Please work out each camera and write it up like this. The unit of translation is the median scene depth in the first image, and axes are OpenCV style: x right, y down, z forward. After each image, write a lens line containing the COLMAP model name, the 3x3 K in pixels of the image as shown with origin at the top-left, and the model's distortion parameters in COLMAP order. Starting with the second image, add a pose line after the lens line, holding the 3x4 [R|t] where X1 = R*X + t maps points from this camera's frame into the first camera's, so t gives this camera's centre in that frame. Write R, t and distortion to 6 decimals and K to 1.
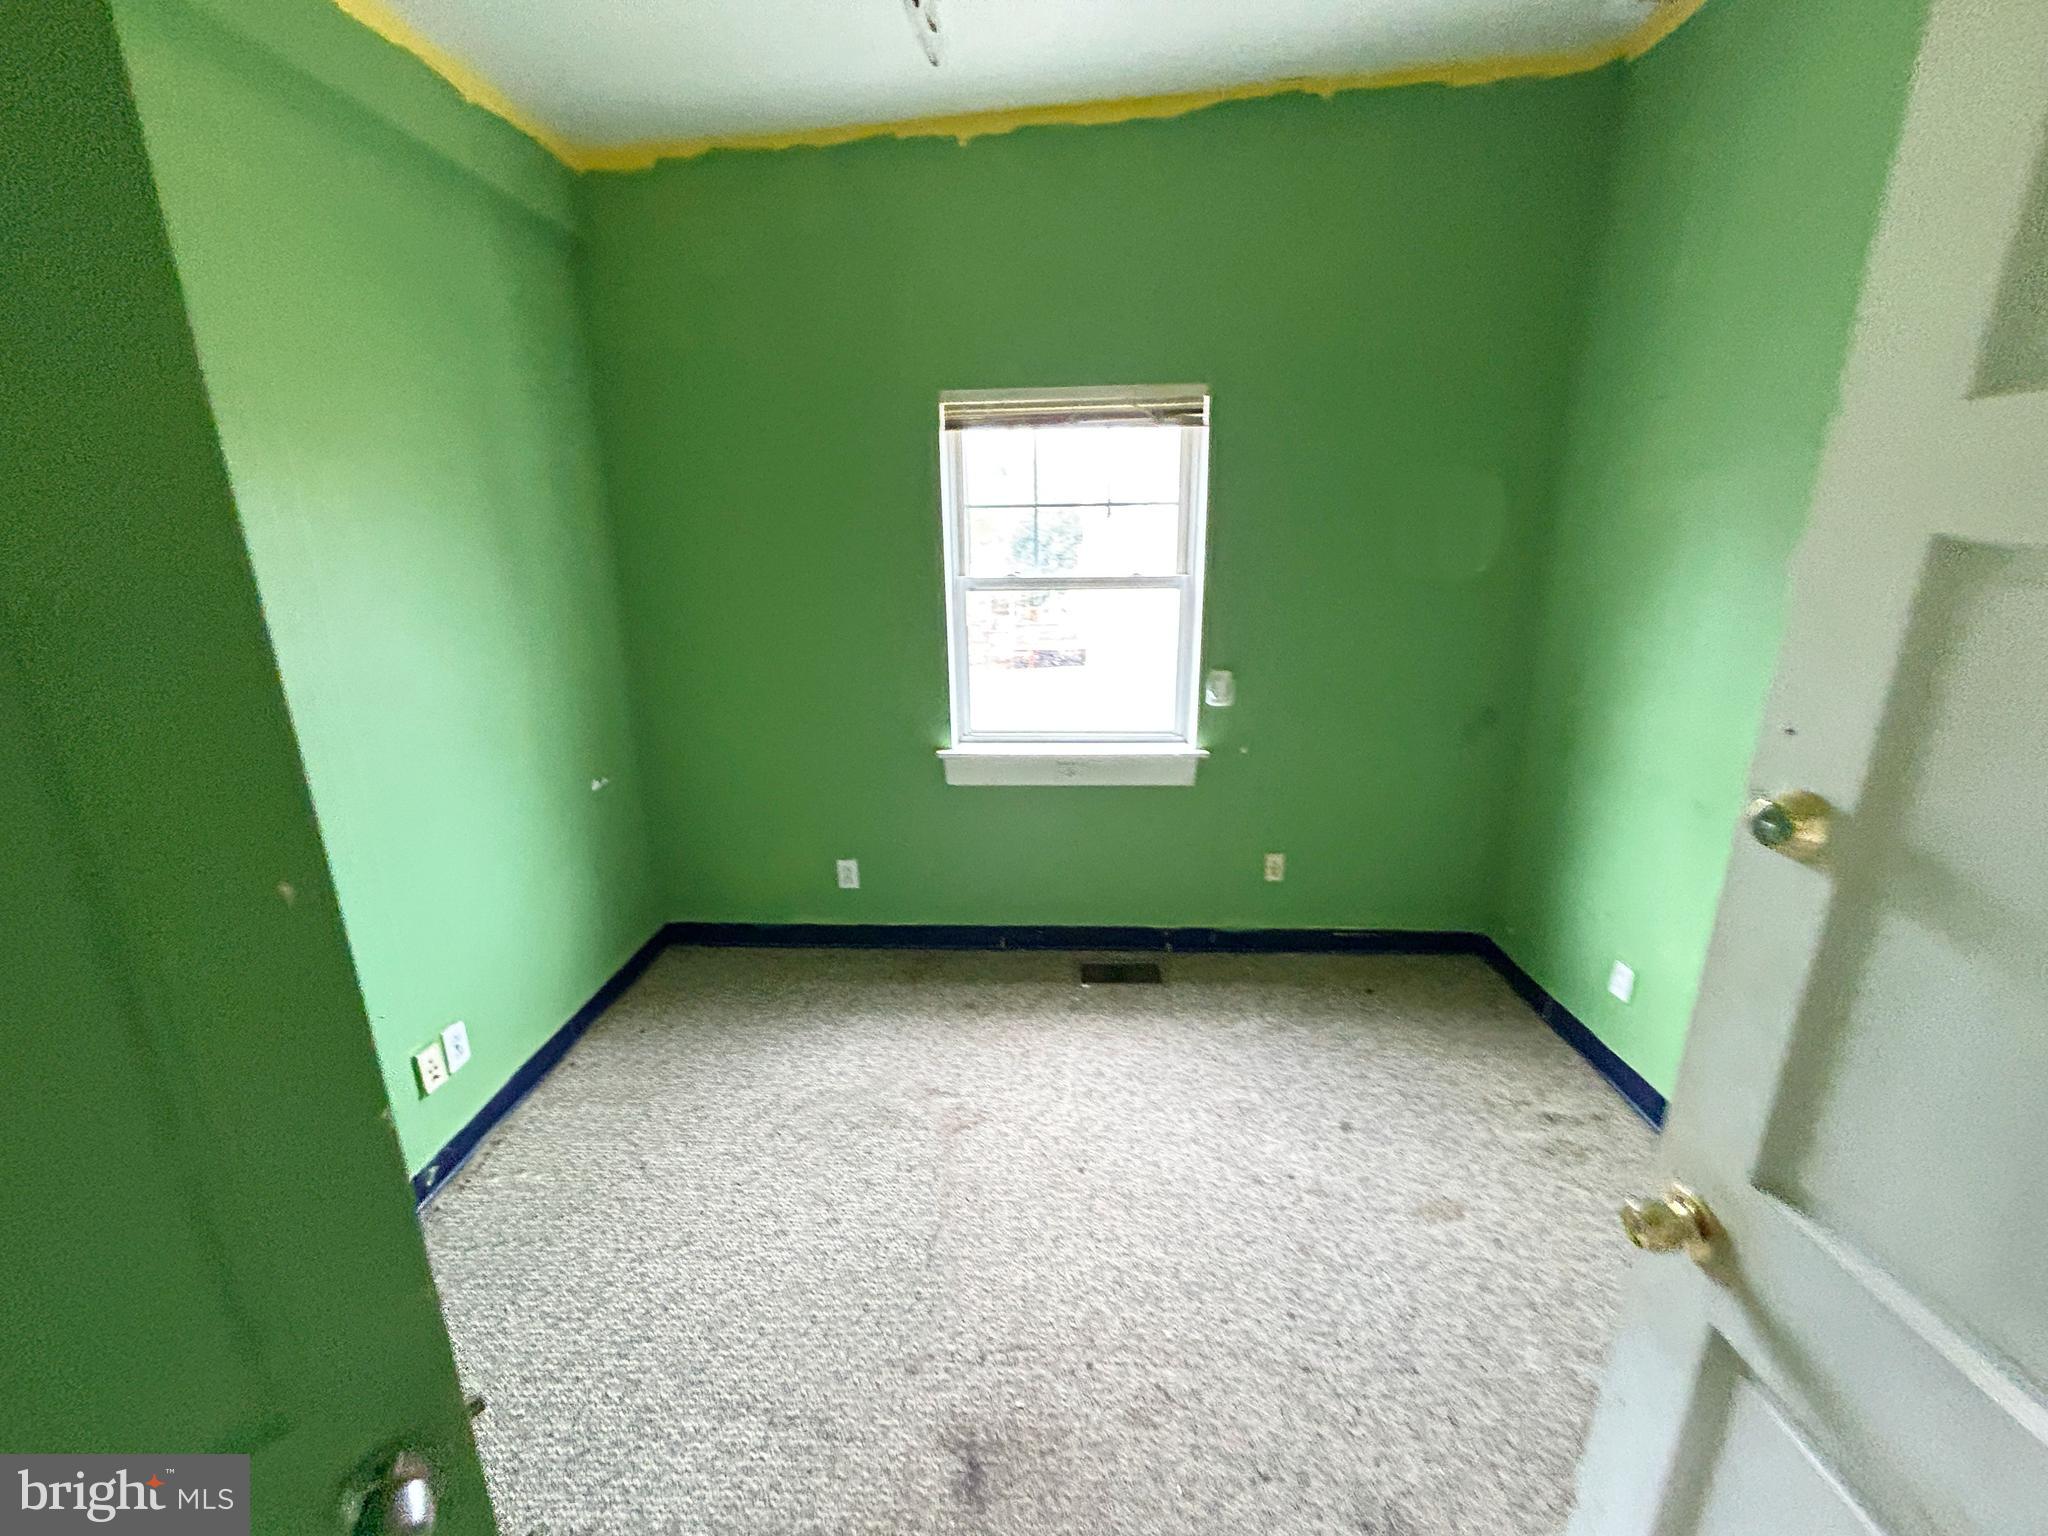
lens RADIAL K [[820.9, 0, 1031.9], [0, 820.9, 772.5], [0, 0, 1]] dist [0.001276, -0.000029]
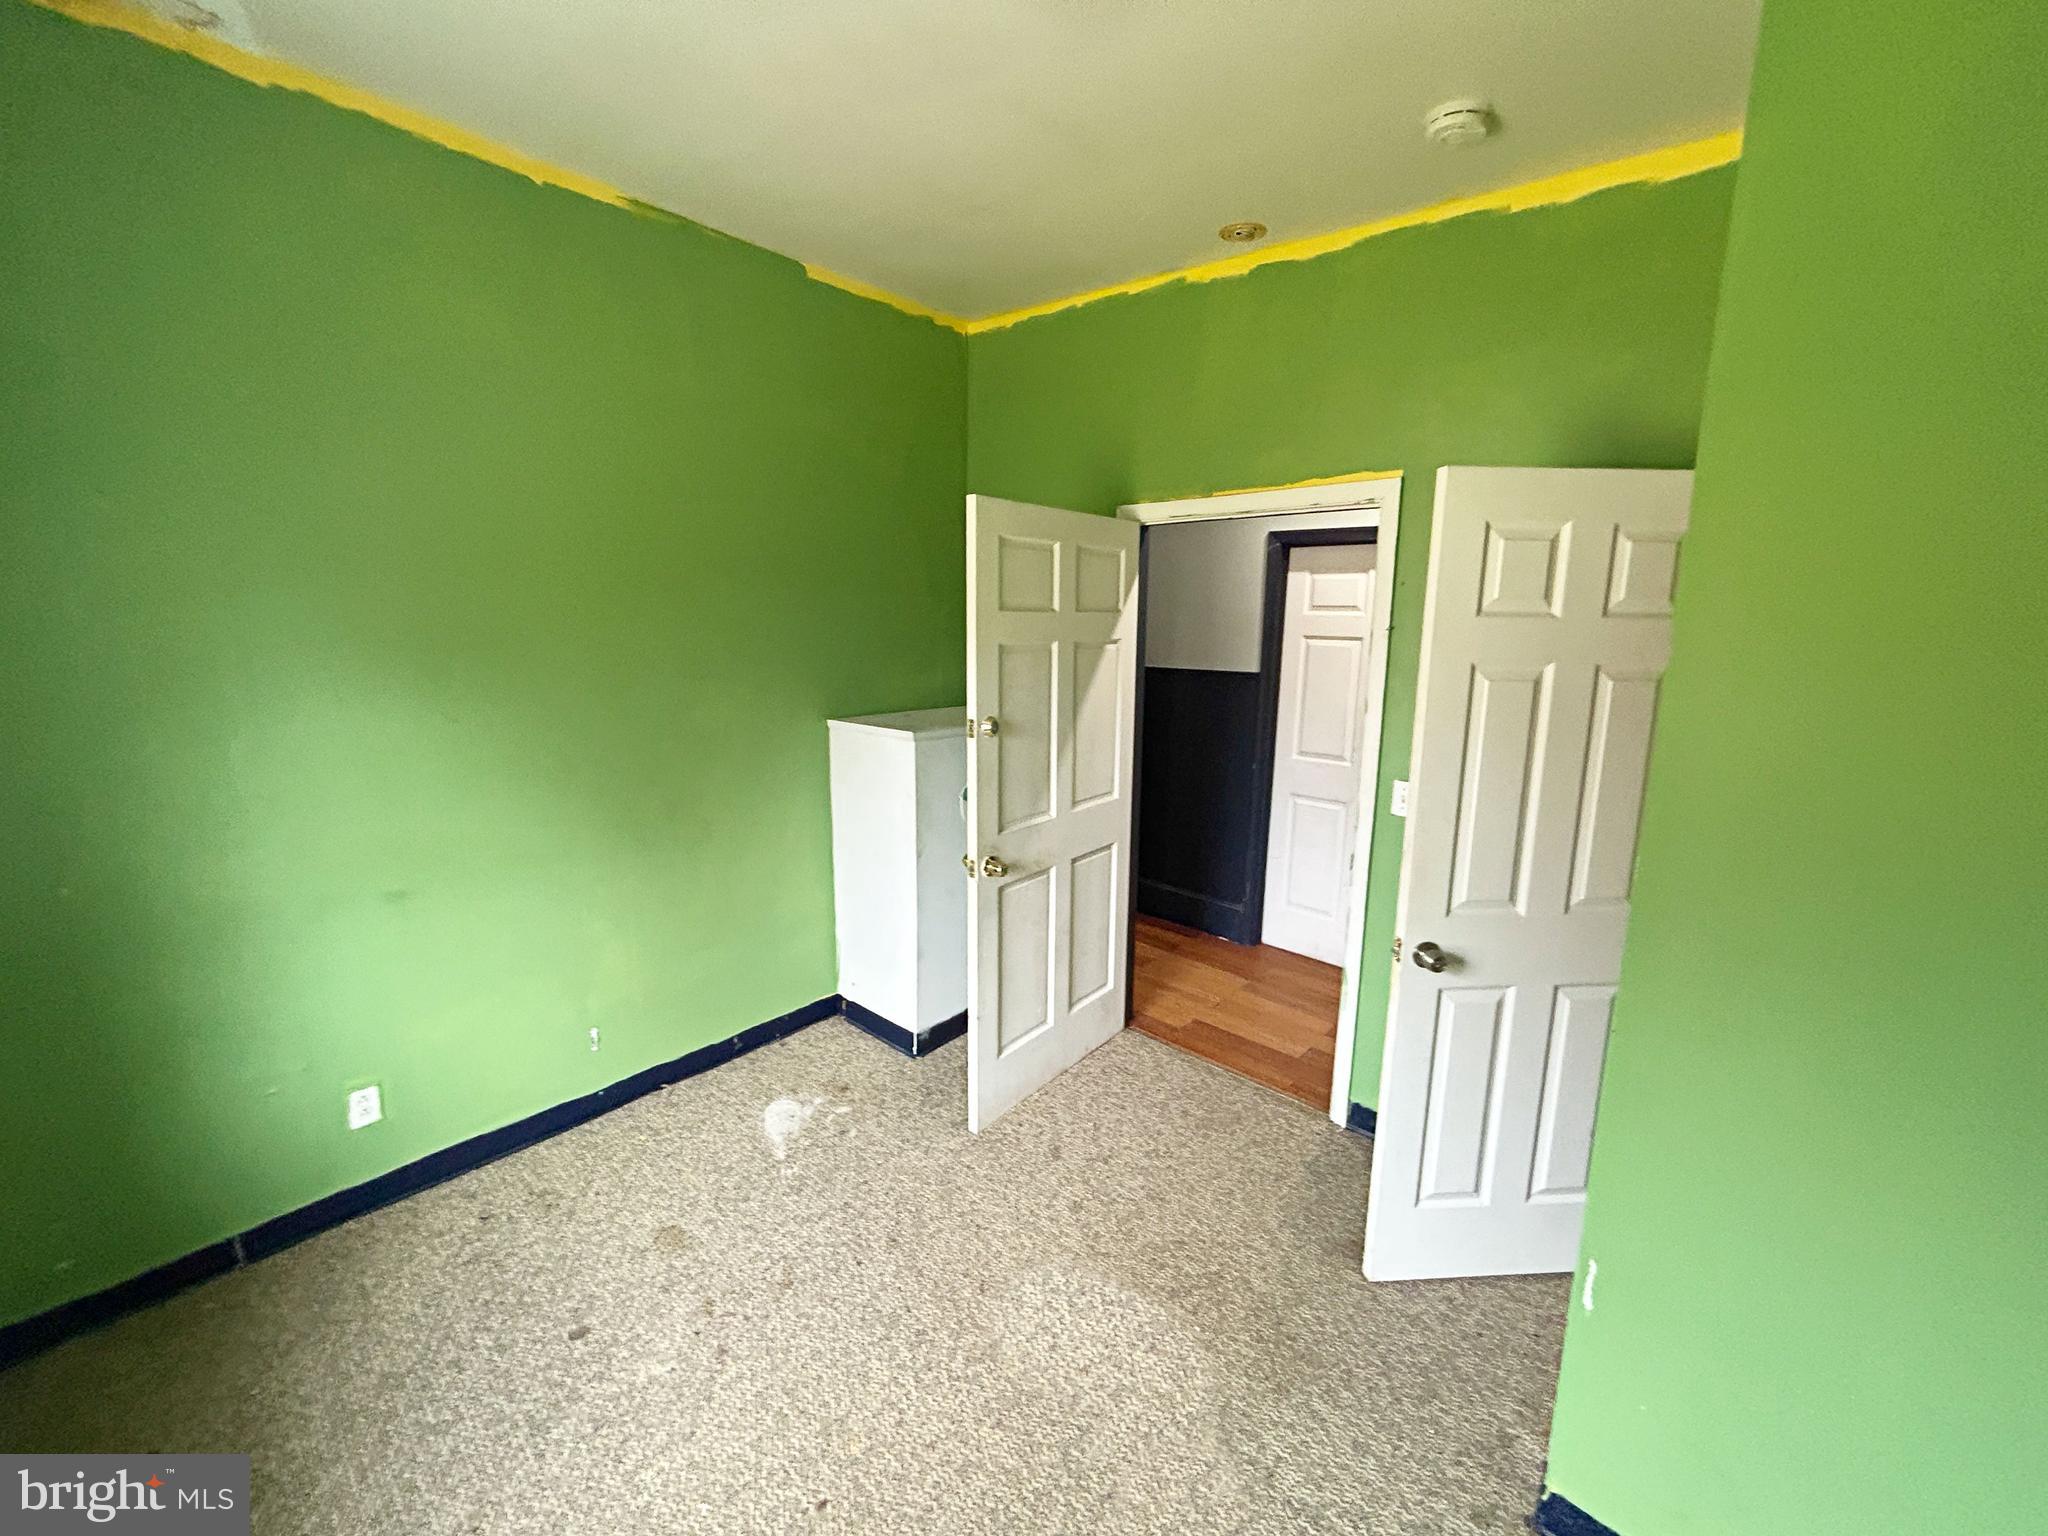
lens RADIAL K [[820.9, 0, 1029.1], [0, 820.9, 771.0], [0, 0, 1]] dist [0.001276, -0.000029]
pose [[-0.765456, -0.108426, 0.634288, -0.539324], [0.181151, 0.909528, 0.374089, -0.395578], [-0.617464, 0.401251, -0.676562, 1.279116]]
